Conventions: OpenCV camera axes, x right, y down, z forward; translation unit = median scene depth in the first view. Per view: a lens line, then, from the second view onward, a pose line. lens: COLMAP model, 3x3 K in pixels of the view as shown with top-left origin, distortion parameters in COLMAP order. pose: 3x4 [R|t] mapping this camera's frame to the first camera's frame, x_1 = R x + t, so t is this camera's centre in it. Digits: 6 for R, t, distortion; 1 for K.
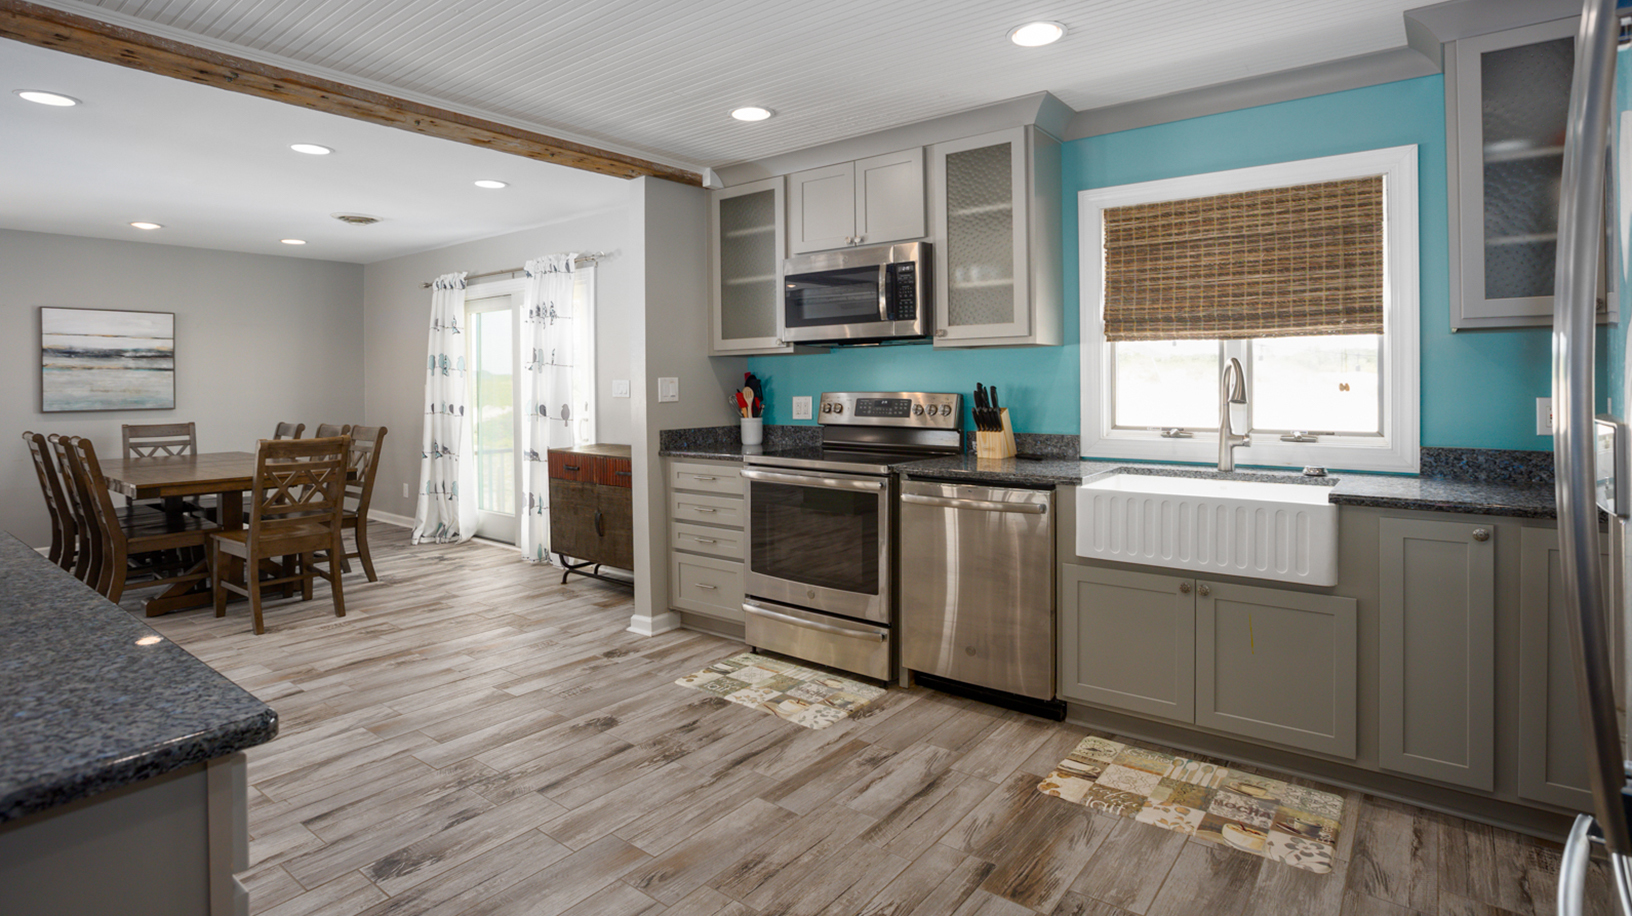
lens RADIAL K [[789.4, 0, 814.1], [0, 789.4, 386.7], [0, 0, 1]] dist [-0.033962, 0.000457]
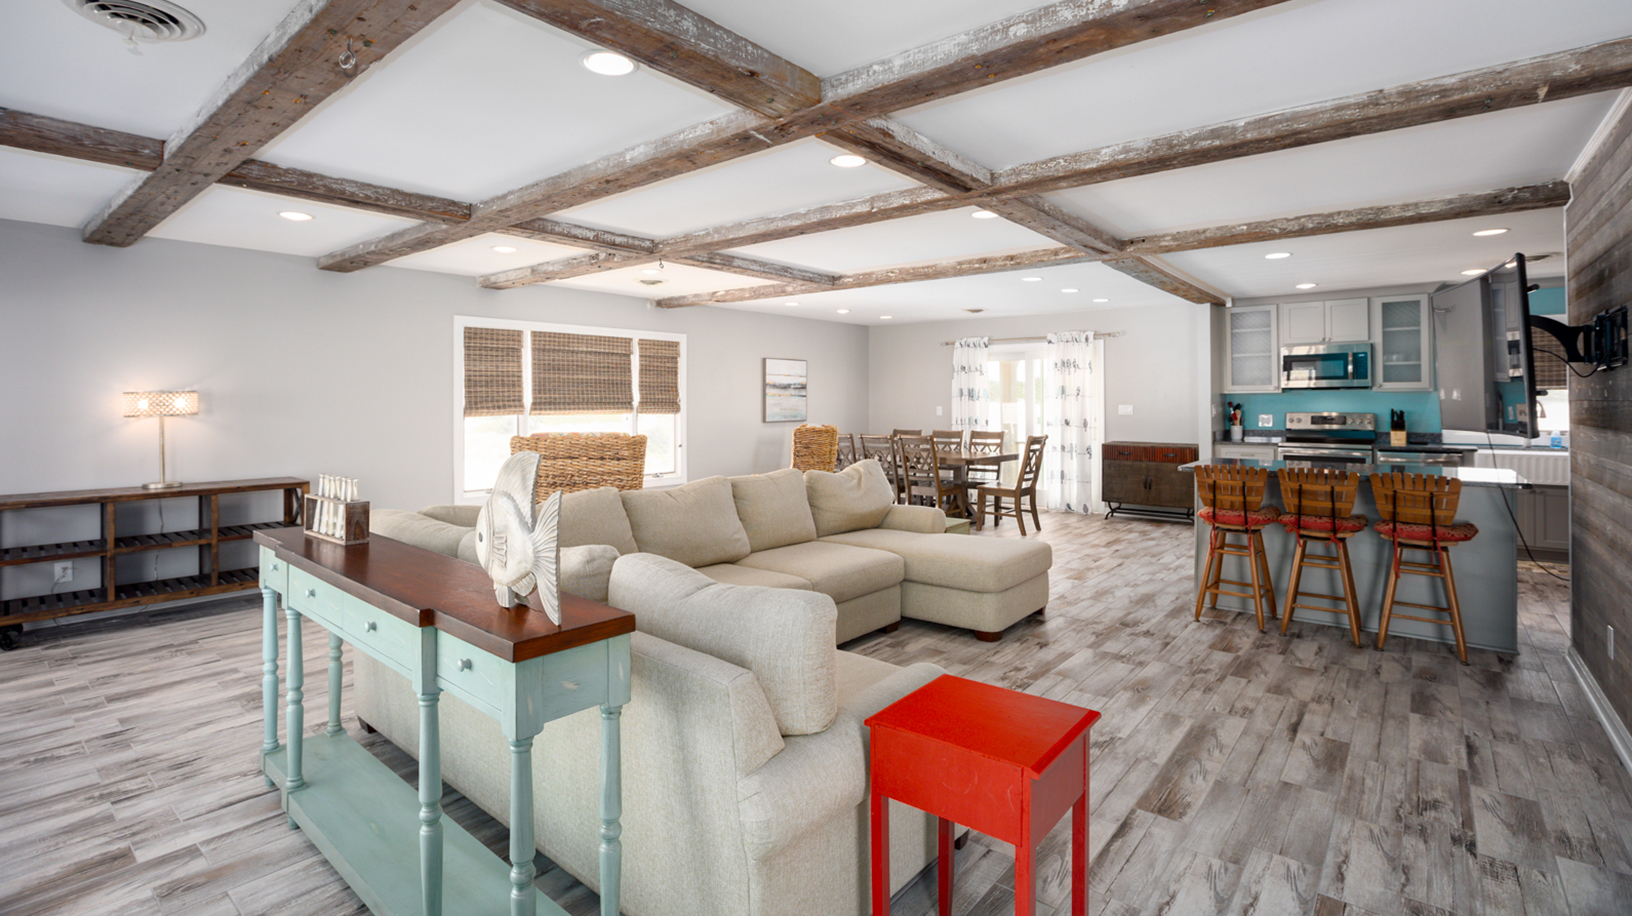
lens RADIAL K [[756.7, 0, 821.2], [0, 756.7, 408.0], [0, 0, 1]] dist [-0.052139, 0.000207]
pose [[0.999587, 0.006815, -0.027900, -1.410548], [-0.006742, 0.999974, 0.002710, -0.001752], [0.027917, -0.002520, 0.999607, -1.128901]]
